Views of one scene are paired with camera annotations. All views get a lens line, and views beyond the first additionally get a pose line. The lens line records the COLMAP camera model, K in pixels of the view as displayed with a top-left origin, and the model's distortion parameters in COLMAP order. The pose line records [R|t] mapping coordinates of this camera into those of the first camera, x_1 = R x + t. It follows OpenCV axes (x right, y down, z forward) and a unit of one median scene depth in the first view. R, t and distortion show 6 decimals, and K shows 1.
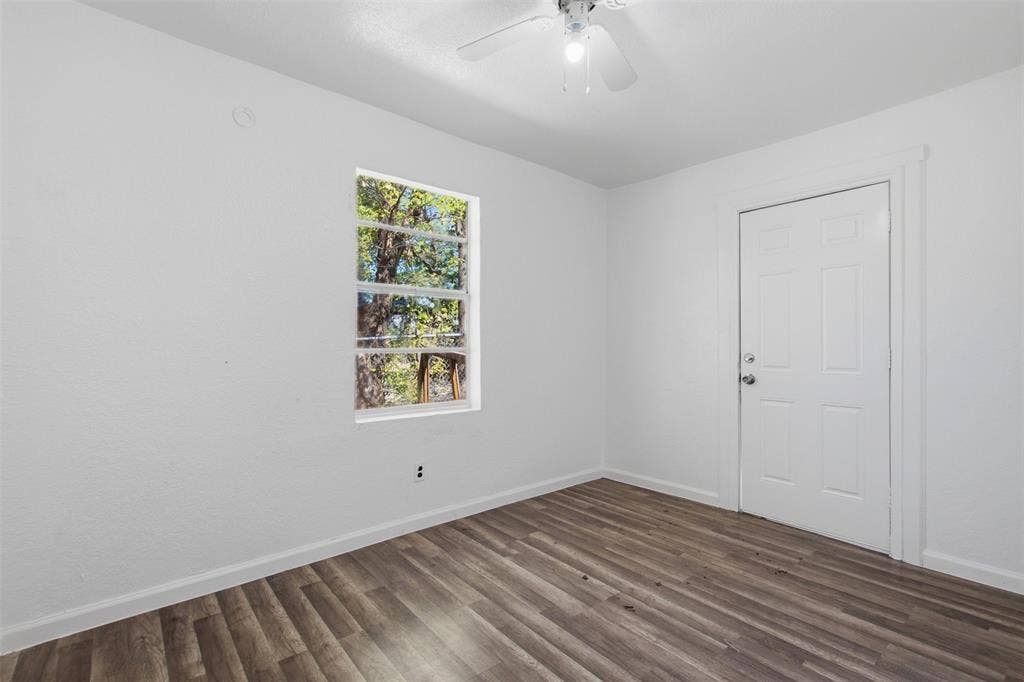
lens RADIAL K [[471.8, 0, 510.5], [0, 471.8, 341.5], [0, 0, 1]] dist [-0.000614, 0.000840]
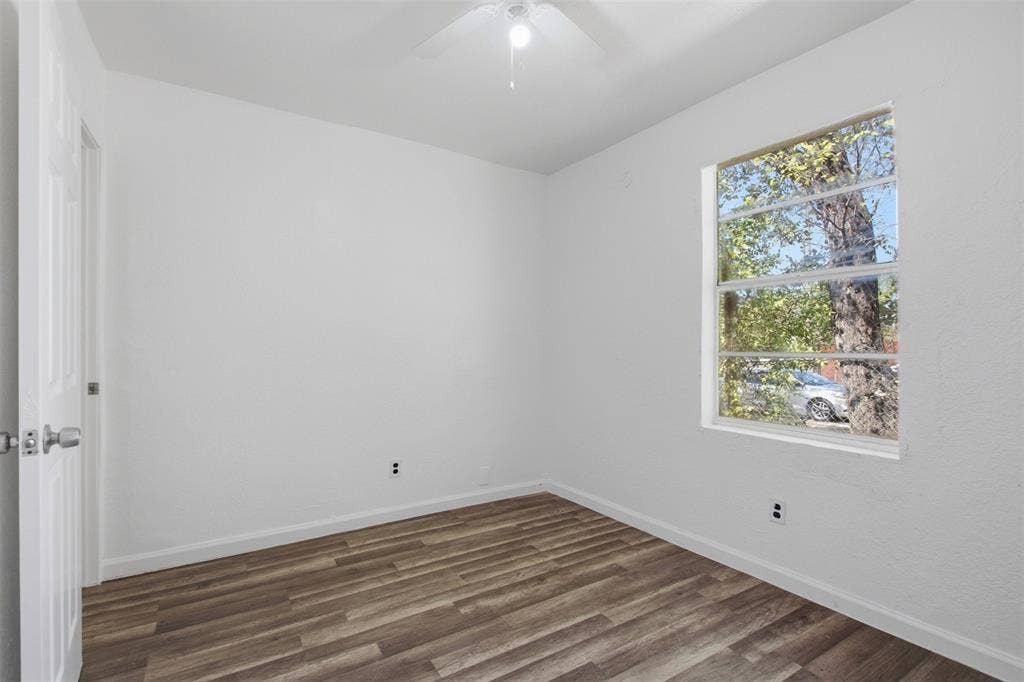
lens RADIAL K [[471.8, 0, 510.1], [0, 471.8, 343.6], [0, 0, 1]] dist [-0.000614, 0.000840]
pose [[-0.137279, -0.004433, -0.990522, 0.799752], [-0.000086, 0.999990, -0.004463, 0.002763], [0.990532, -0.000527, -0.137278, 0.834607]]
